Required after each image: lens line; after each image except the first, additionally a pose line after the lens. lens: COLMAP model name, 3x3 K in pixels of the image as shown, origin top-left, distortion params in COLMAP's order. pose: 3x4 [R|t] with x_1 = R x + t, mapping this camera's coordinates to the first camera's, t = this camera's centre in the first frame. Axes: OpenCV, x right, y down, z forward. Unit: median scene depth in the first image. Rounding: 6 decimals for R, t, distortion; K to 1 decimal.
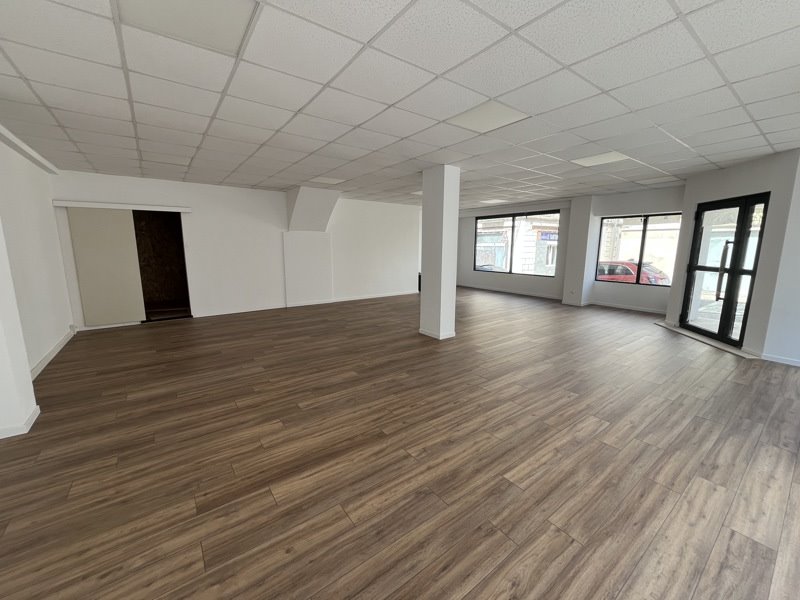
lens RADIAL K [[320.9, 0, 396.2], [0, 320.9, 297.2], [0, 0, 1]] dist [-0.002478, -0.000019]
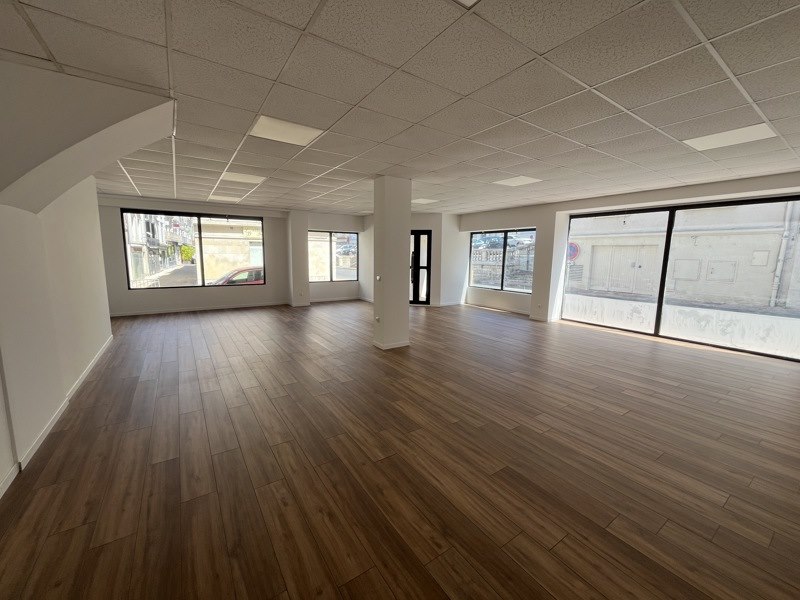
lens RADIAL K [[320.9, 0, 395.1], [0, 320.9, 303.9], [0, 0, 1]] dist [-0.002478, -0.000019]
pose [[0.037210, -0.154943, 0.987222, -0.999014], [0.147760, 0.977901, 0.147911, -0.182388], [-0.988323, 0.140368, 0.059282, 1.091137]]
